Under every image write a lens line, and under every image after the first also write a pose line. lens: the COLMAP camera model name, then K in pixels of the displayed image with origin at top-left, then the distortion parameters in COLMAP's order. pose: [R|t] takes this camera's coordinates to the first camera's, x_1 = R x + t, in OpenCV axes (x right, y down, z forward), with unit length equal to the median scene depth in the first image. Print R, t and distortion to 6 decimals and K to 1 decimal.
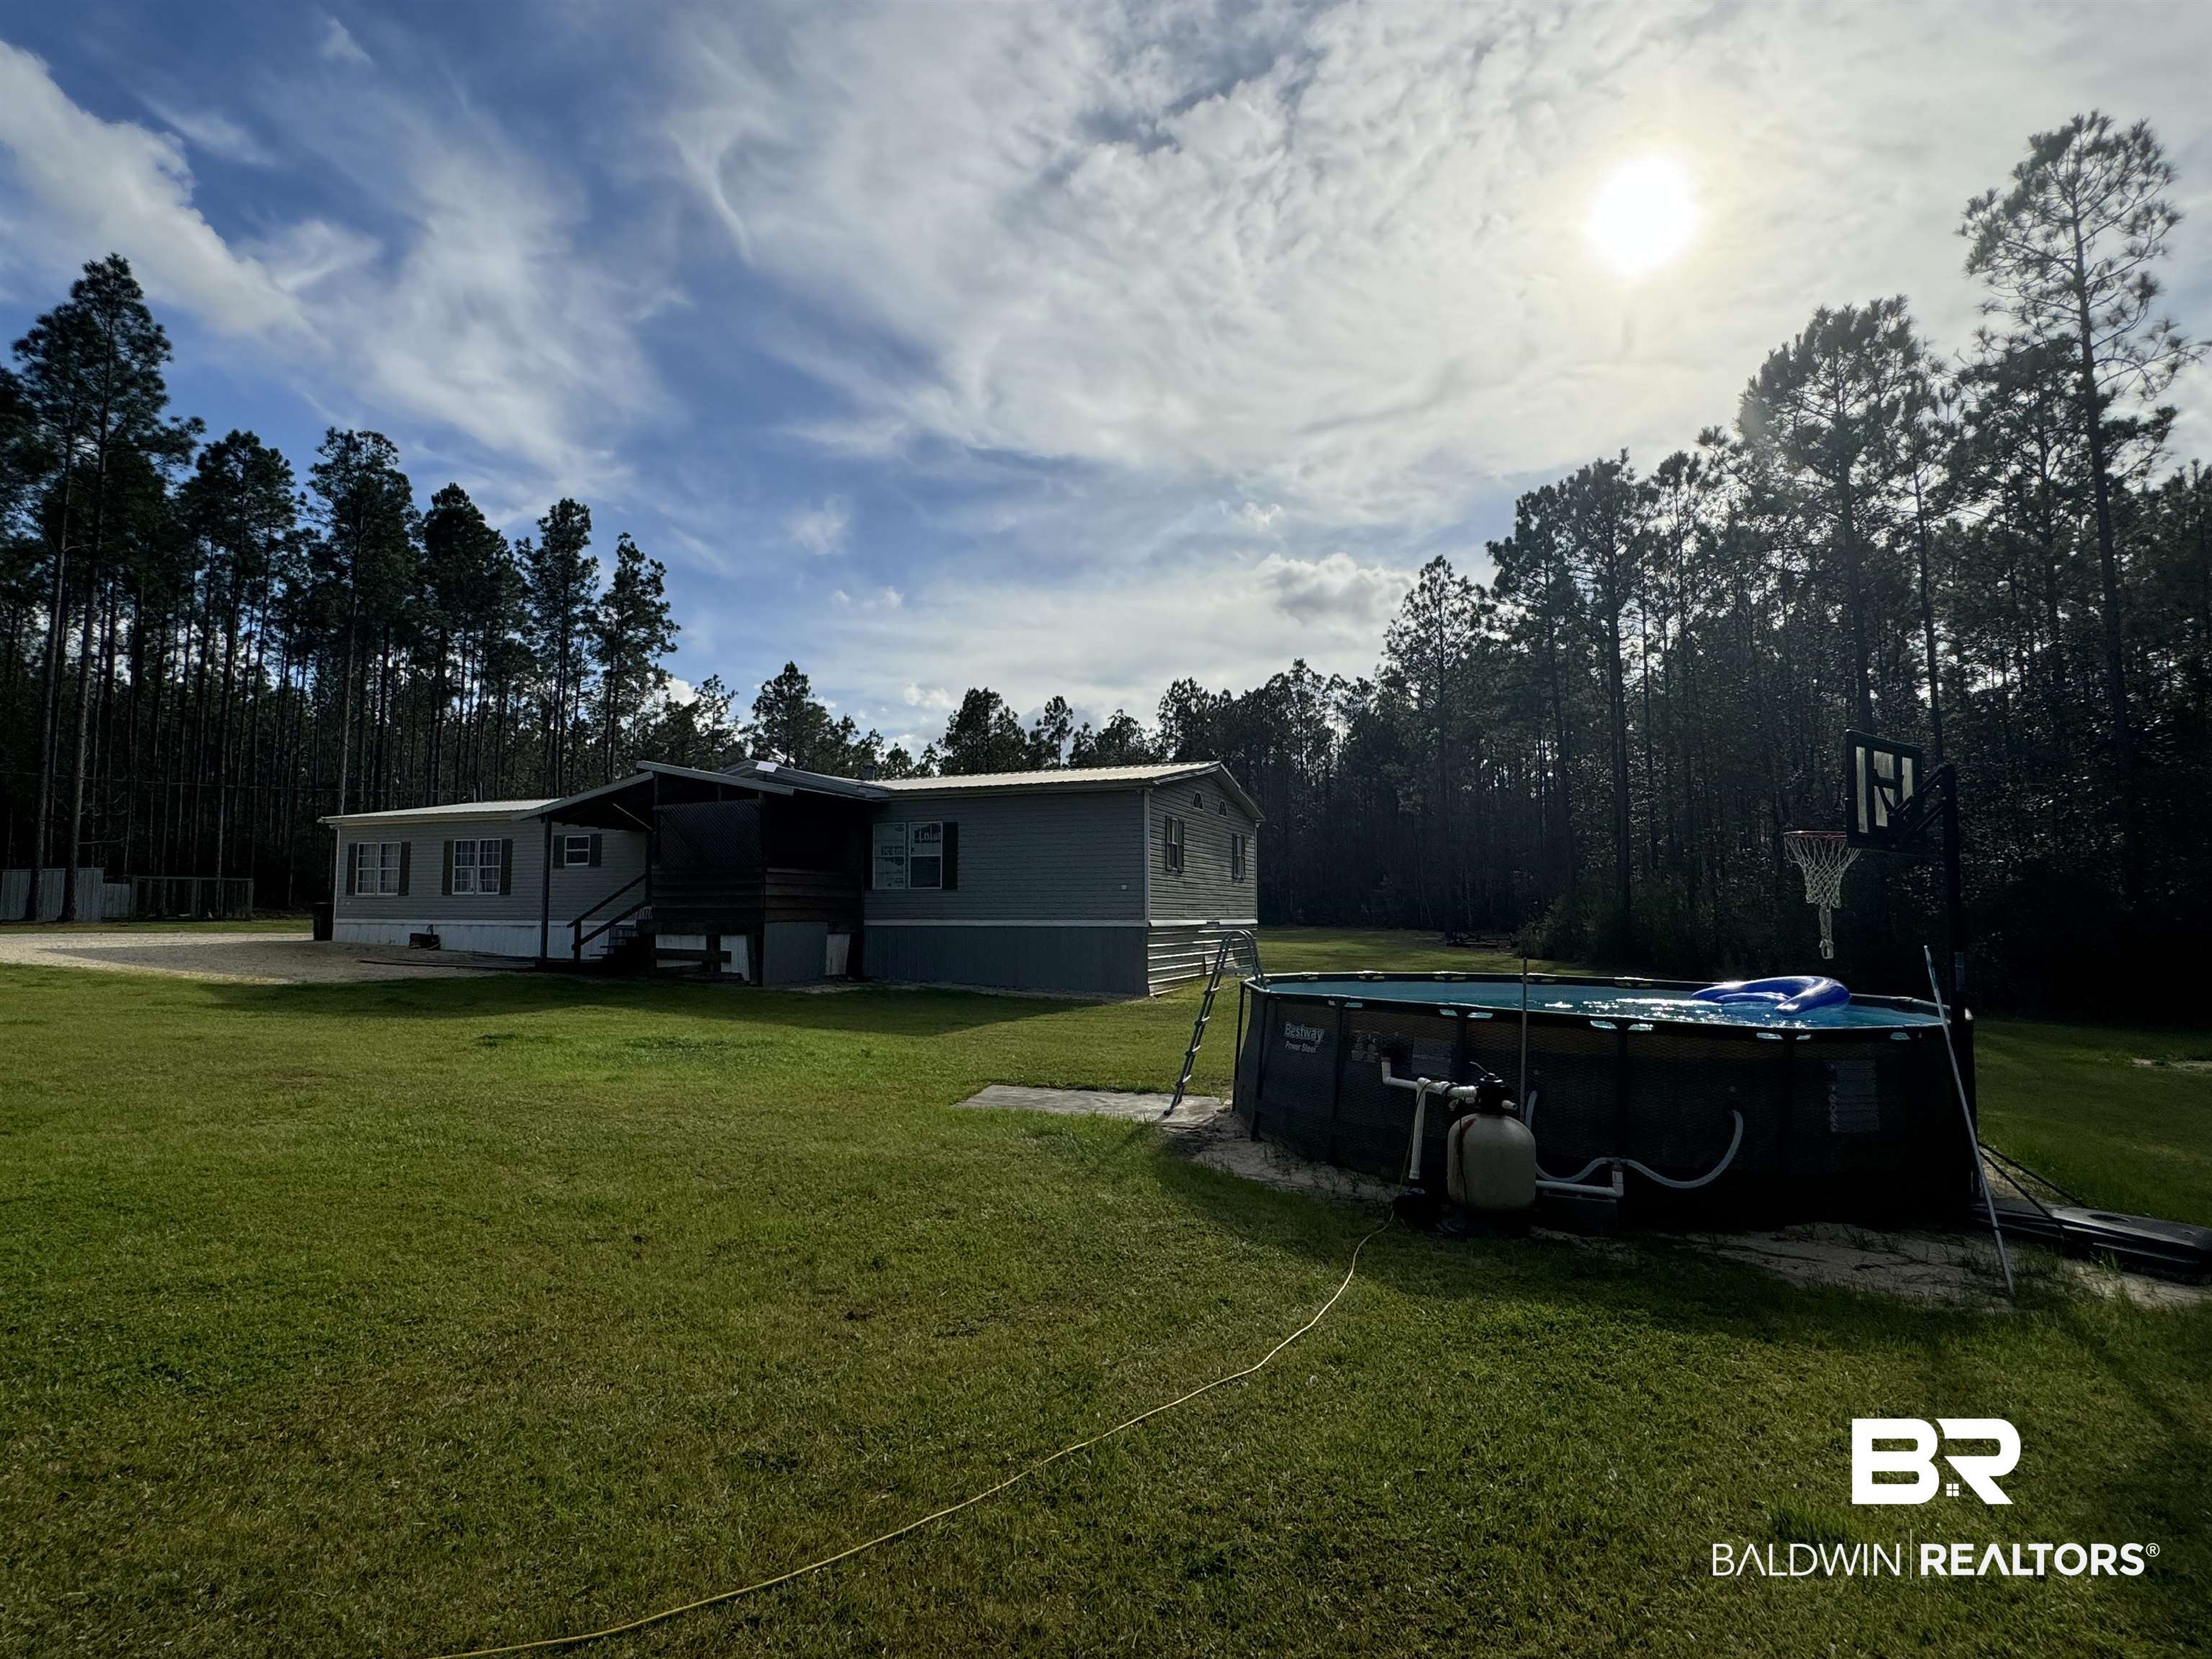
lens RADIAL K [[1103.7, 0, 1105.9], [0, 1103.7, 857.9], [0, 0, 1]] dist [-0.035878, 0.014483]
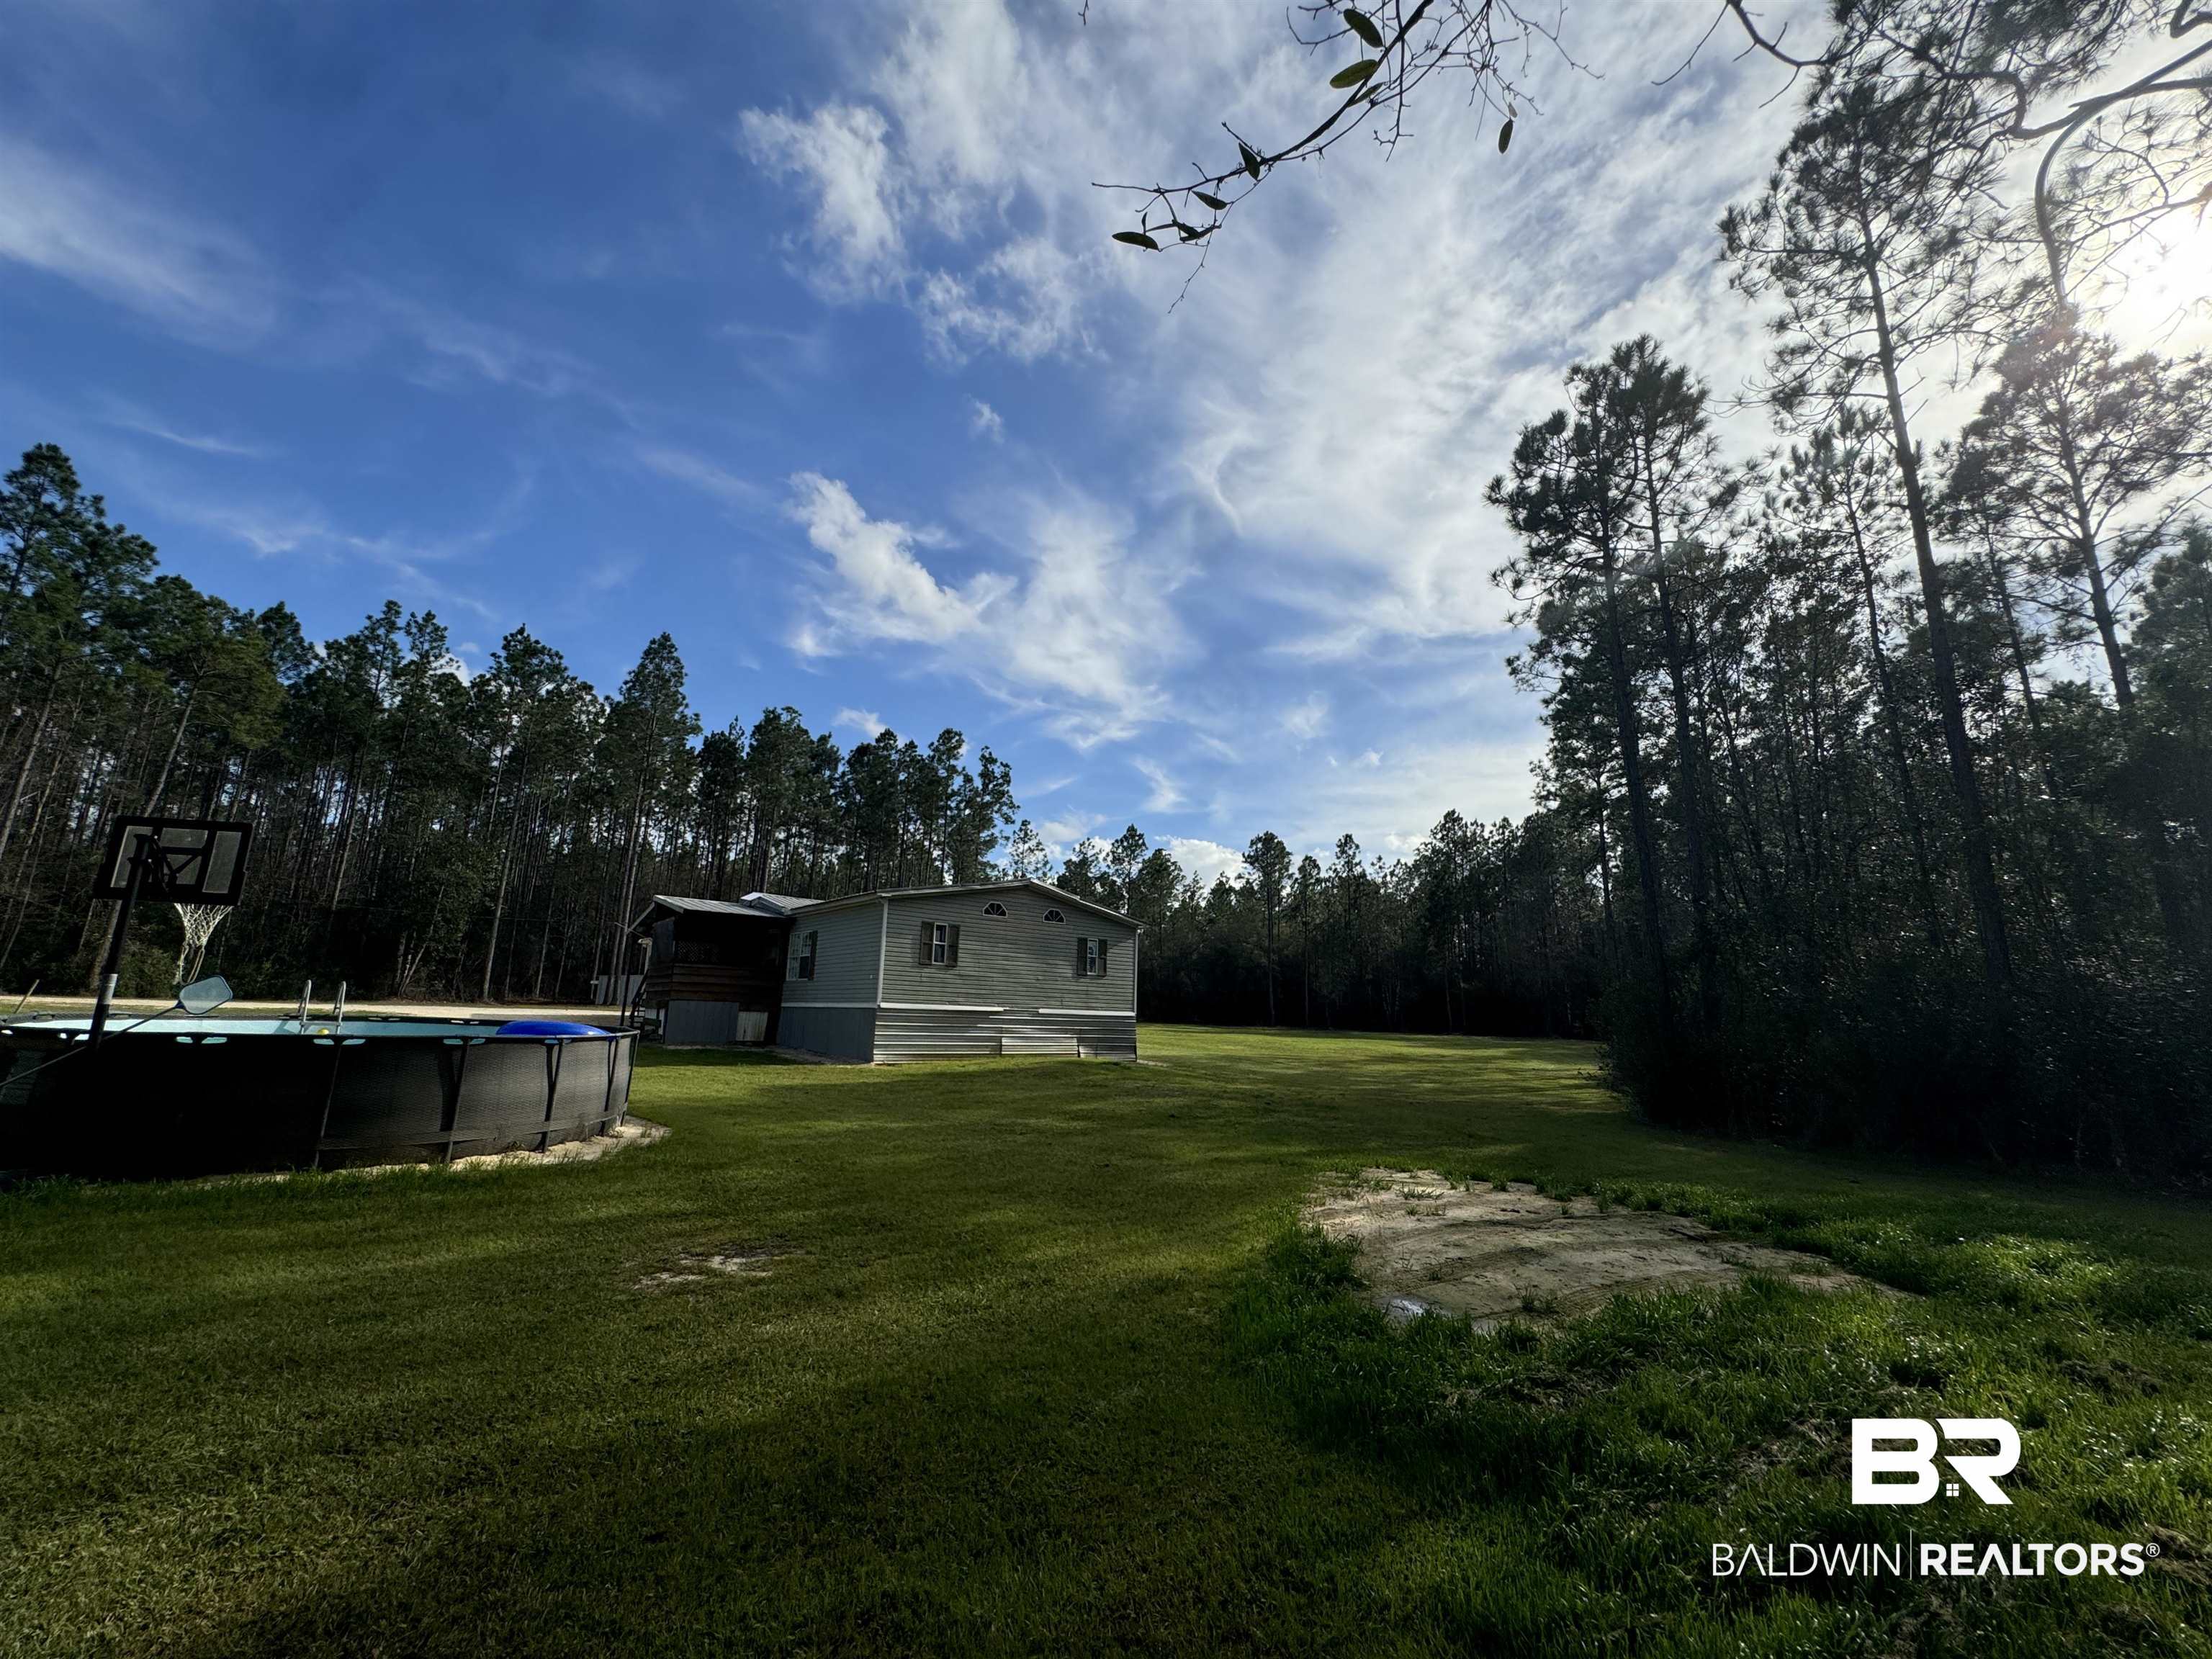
lens RADIAL K [[890.4, 0, 1098.0], [0, 890.4, 837.2], [0, 0, 1]] dist [-0.002347, -0.000361]
pose [[0.876467, -0.075573, -0.475494, 0.200040], [-0.000472, 0.987469, -0.157814, 0.007637], [0.481462, 0.138543, 0.865448, 0.051627]]
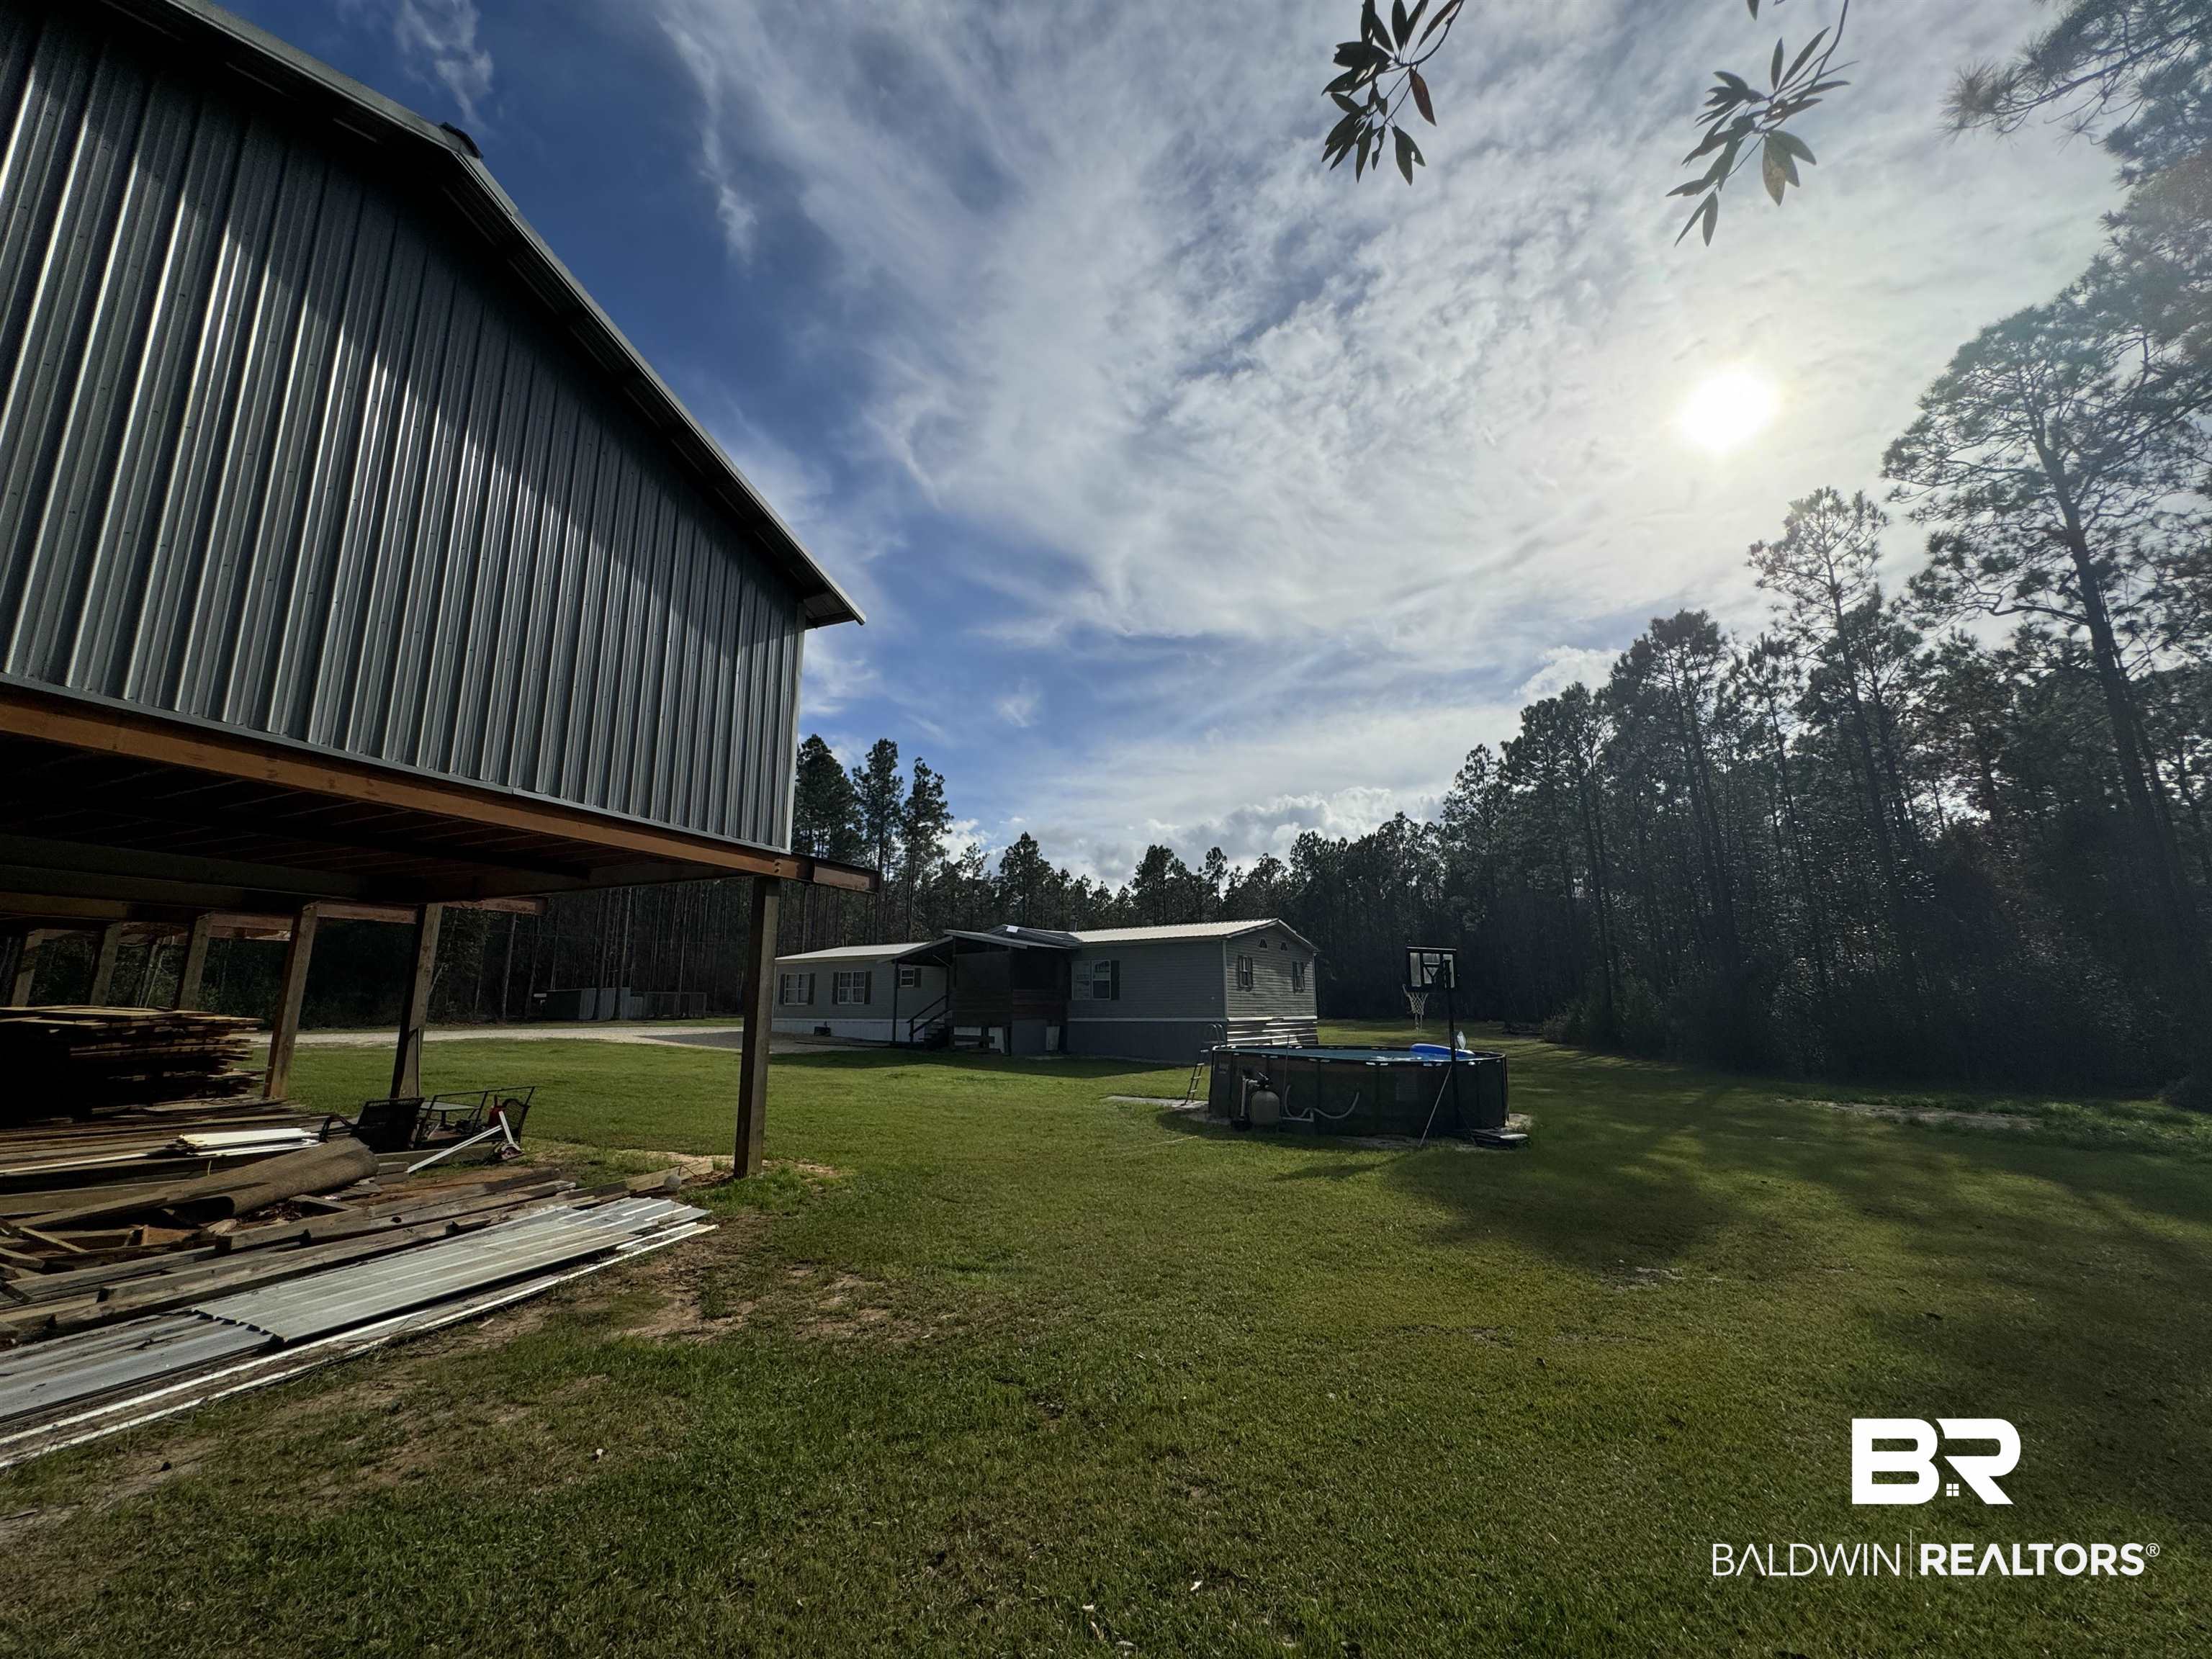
lens RADIAL K [[890.4, 0, 1098.0], [0, 890.4, 837.2], [0, 0, 1]] dist [-0.002347, -0.000361]
pose [[0.980052, -0.043243, -0.193977, 0.031989], [0.015826, 0.989923, -0.140722, -0.007770], [0.198108, 0.134845, 0.970860, -0.111214]]
